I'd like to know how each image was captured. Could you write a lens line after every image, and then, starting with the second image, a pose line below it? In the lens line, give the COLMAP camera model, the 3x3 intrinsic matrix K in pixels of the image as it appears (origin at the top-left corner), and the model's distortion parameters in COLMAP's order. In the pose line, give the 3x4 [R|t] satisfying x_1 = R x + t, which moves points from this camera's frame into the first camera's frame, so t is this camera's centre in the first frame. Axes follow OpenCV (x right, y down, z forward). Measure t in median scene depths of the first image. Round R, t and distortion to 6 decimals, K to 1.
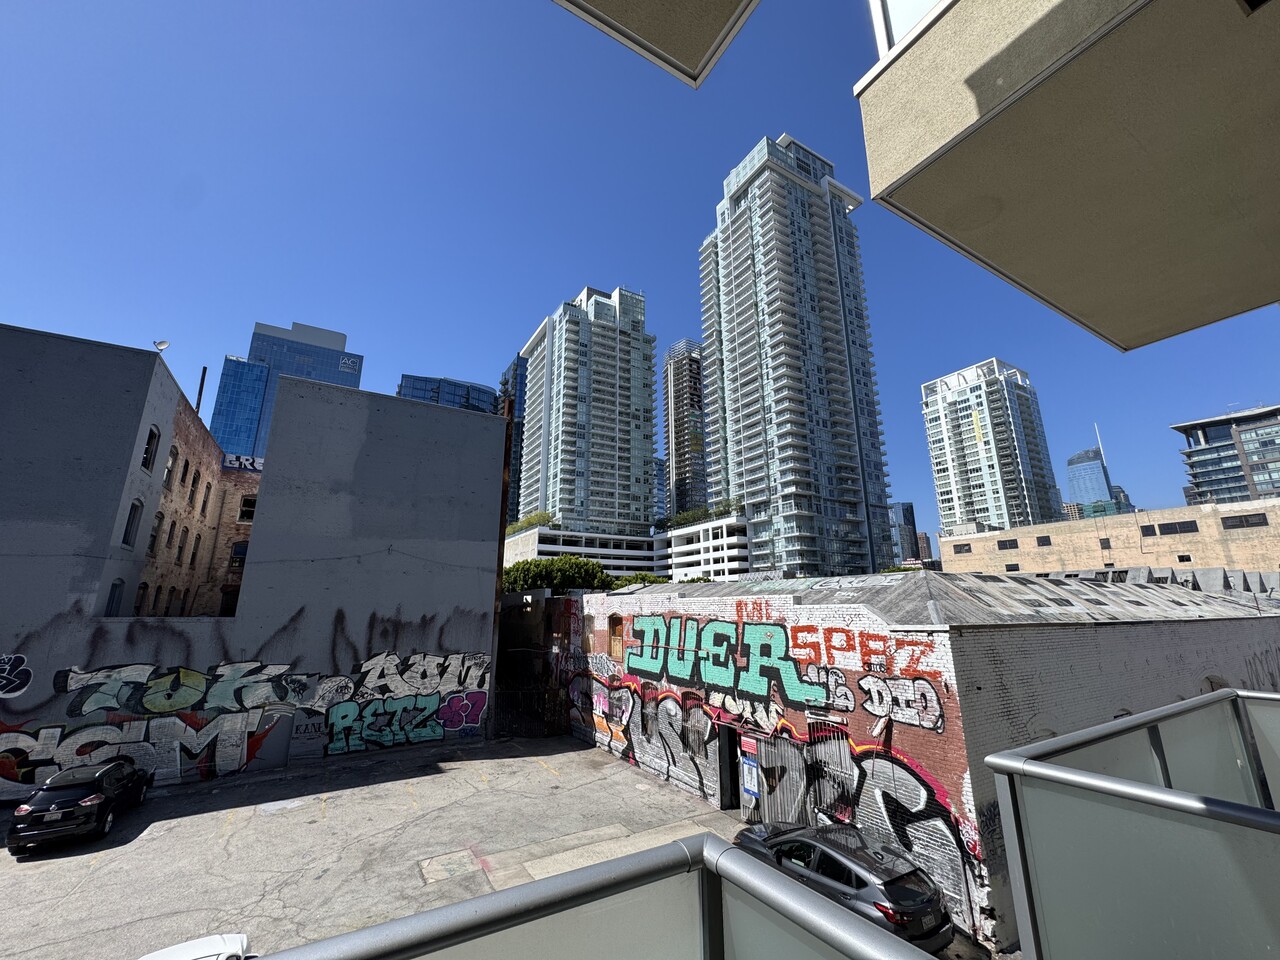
lens RADIAL K [[513.5, 0, 635.9], [0, 513.5, 478.6], [0, 0, 1]] dist [-0.001526, -0.000099]
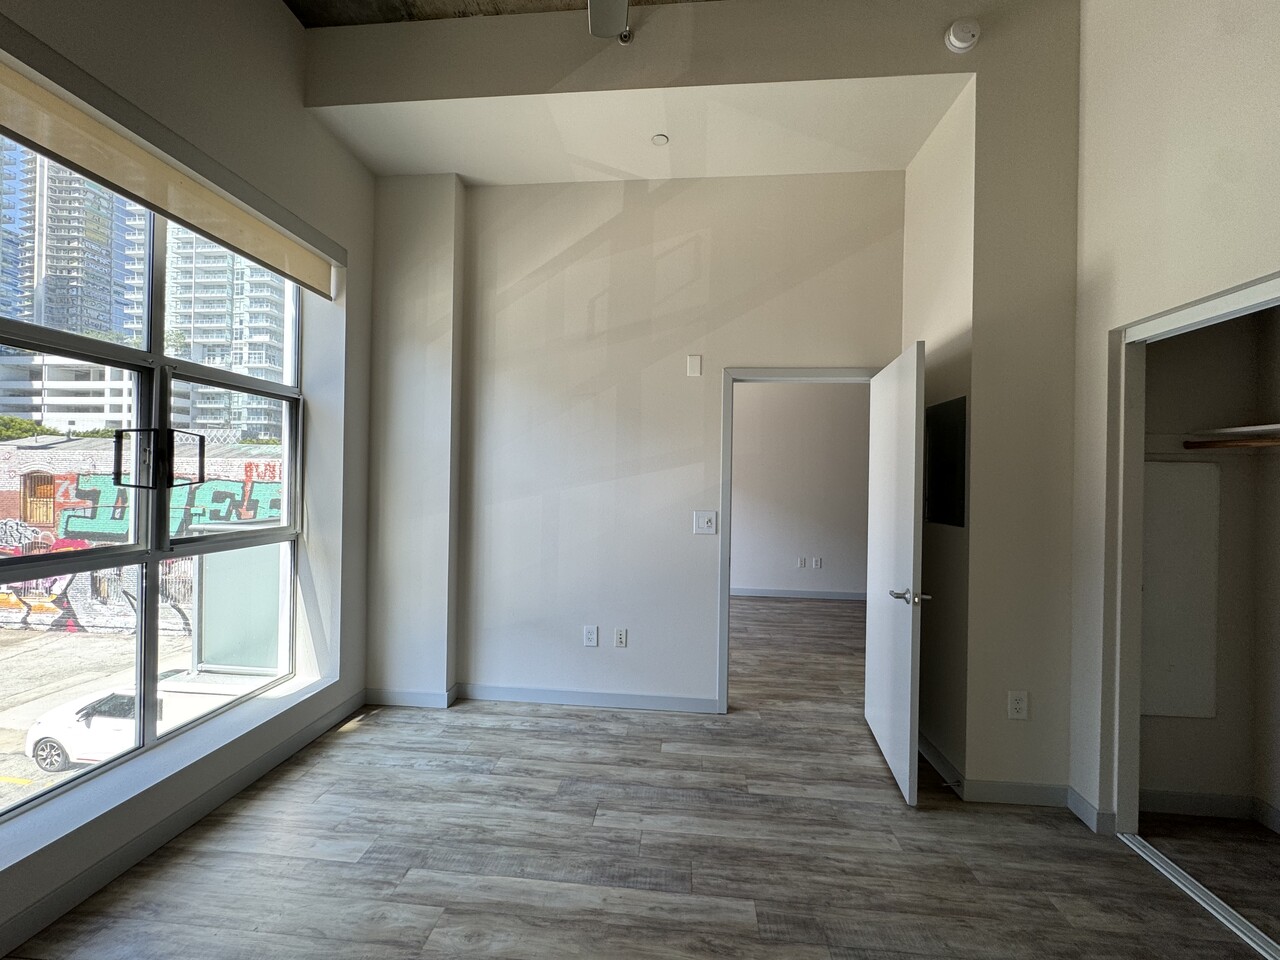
lens RADIAL K [[513.5, 0, 637.5], [0, 513.5, 479.7], [0, 0, 1]] dist [-0.001526, -0.000099]
pose [[0.583482, 0.014283, 0.812001, -0.149365], [-0.219062, 0.965553, 0.140428, -0.046856], [-0.782024, -0.259816, 0.566511, -0.209662]]
